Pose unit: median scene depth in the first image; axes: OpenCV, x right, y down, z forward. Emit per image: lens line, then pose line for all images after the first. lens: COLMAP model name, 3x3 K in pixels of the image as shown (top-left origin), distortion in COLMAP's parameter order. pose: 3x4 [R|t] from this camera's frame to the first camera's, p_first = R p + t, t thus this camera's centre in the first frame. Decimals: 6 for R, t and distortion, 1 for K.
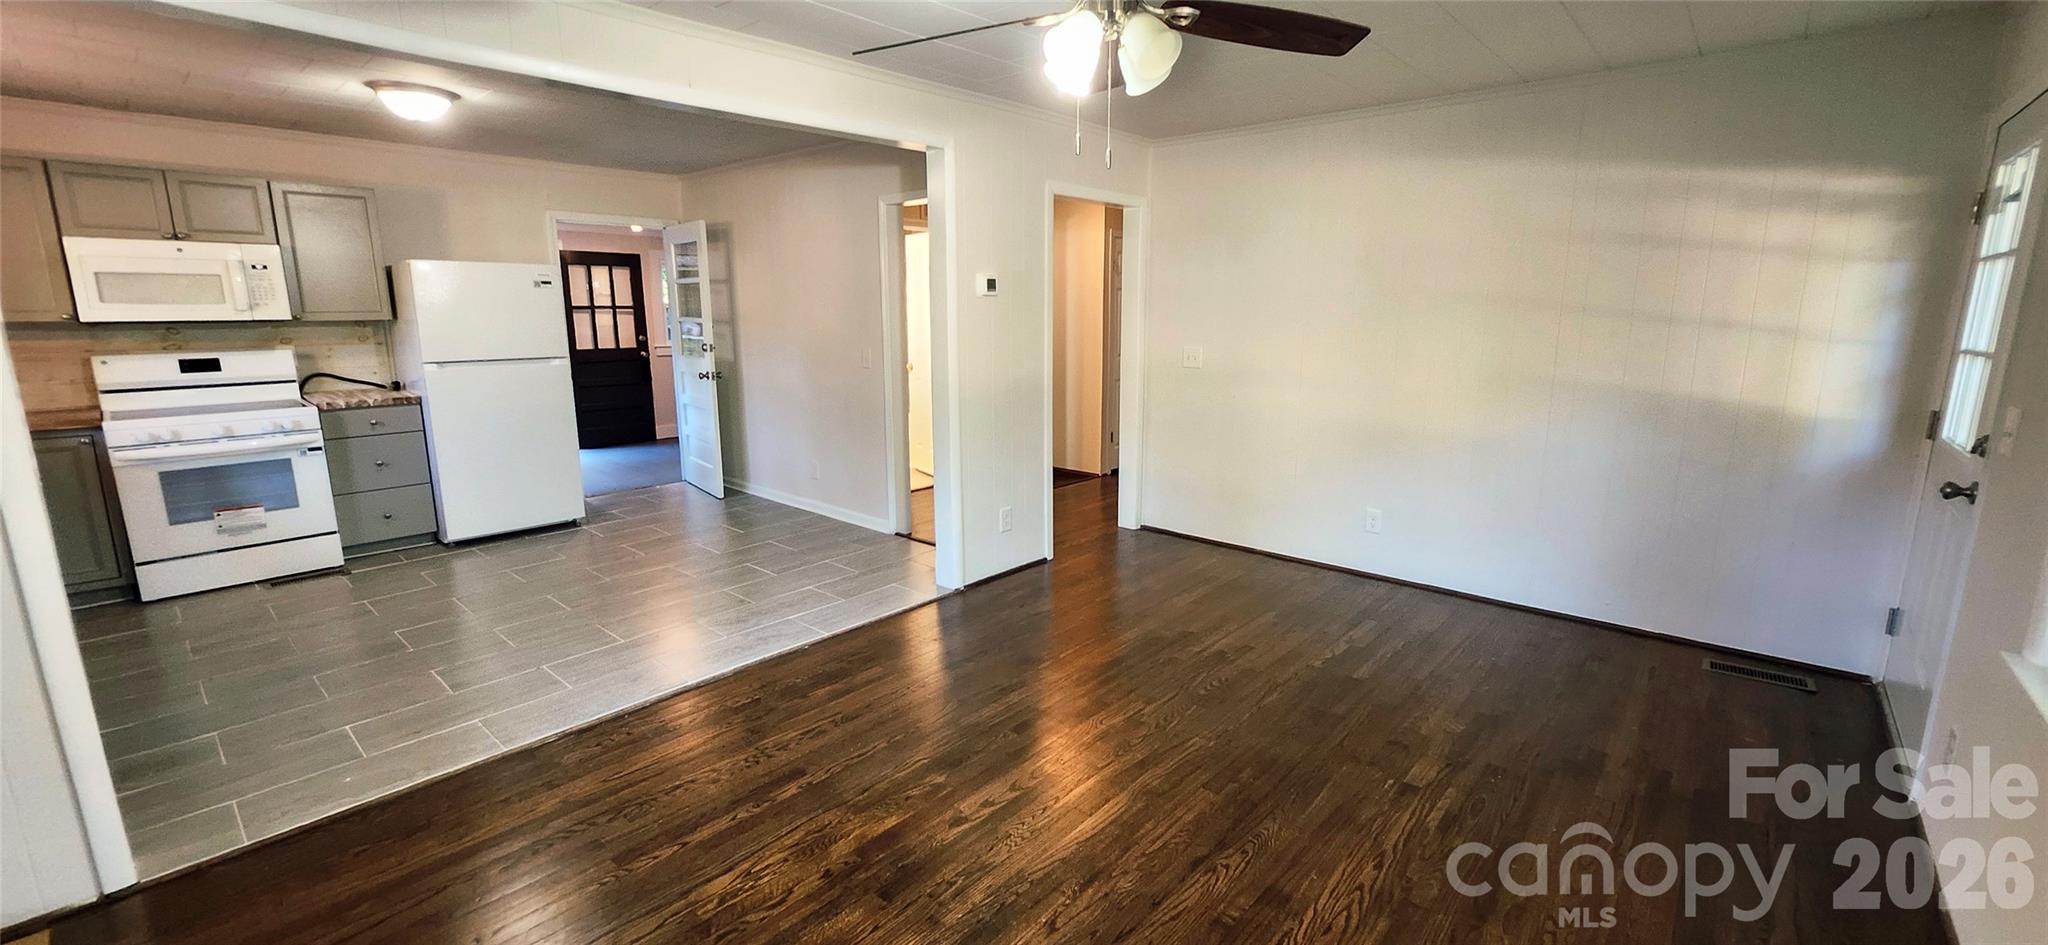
lens RADIAL K [[803.1, 0, 1058.7], [0, 803.1, 452.3], [0, 0, 1]] dist [-0.000188, -0.000067]
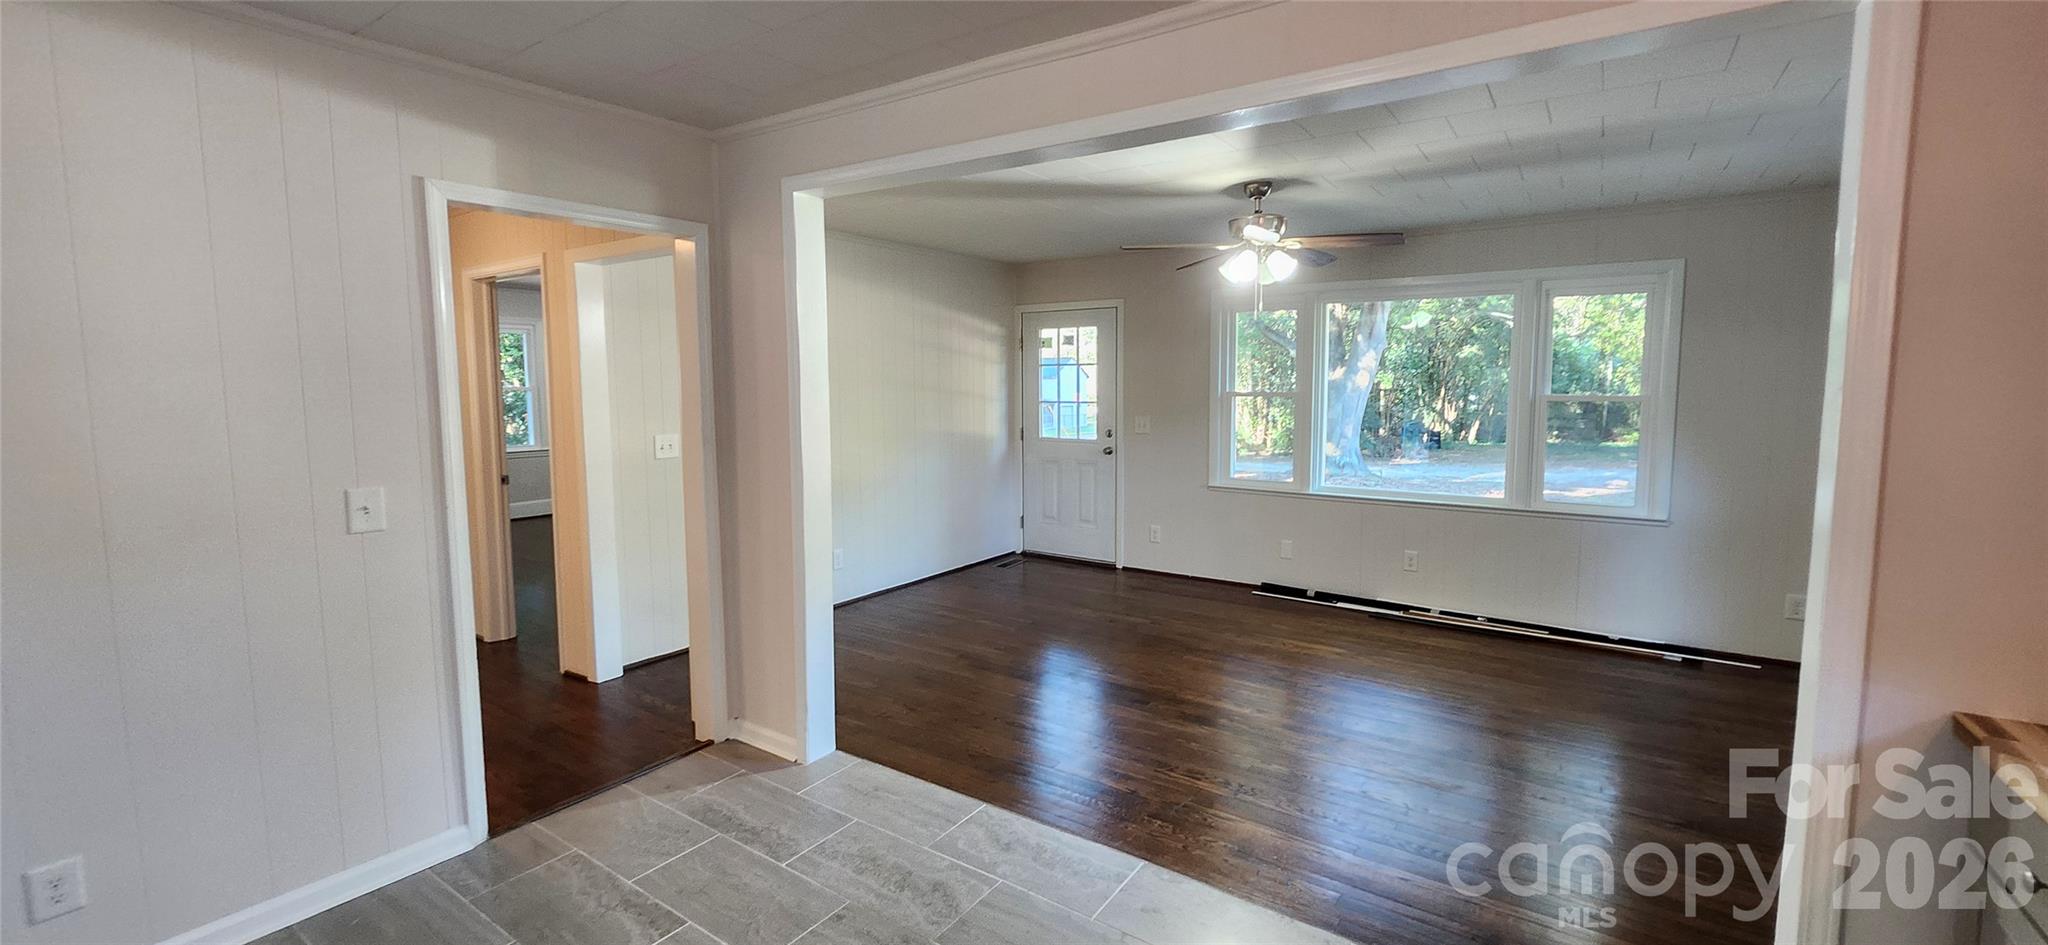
lens RADIAL K [[803.1, 0, 1058.7], [0, 803.1, 452.3], [0, 0, 1]] dist [-0.000188, -0.000067]
pose [[-0.119498, -0.084277, 0.989251, -1.108909], [0.184145, 0.977221, 0.105496, -0.185426], [-0.975608, 0.194772, -0.101257, 1.015585]]
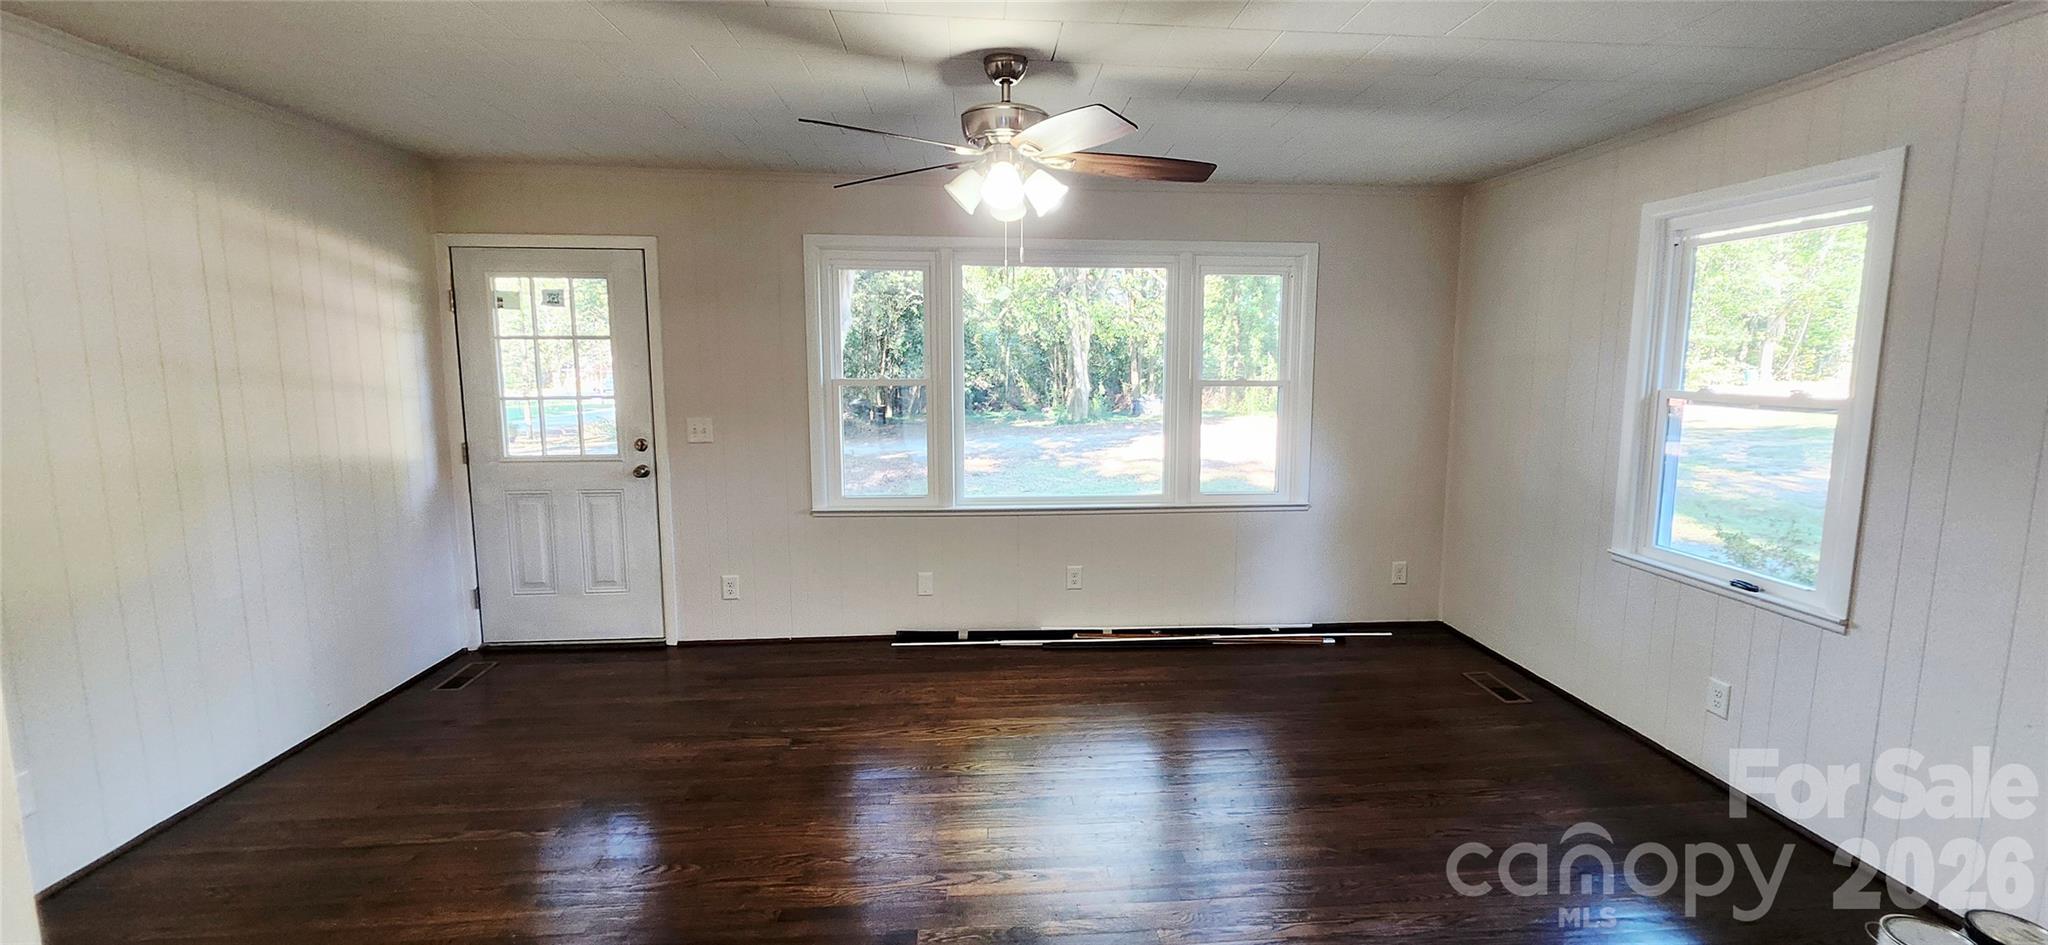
lens RADIAL K [[781.4, 0, 1029.0], [0, 781.4, 456.5], [0, 0, 1]] dist [0.001614, 0.000084]
pose [[-0.709809, -0.077029, 0.700170, -0.494259], [0.130150, 0.962546, 0.237836, -0.198001], [-0.692266, 0.259945, -0.673199, 1.101438]]
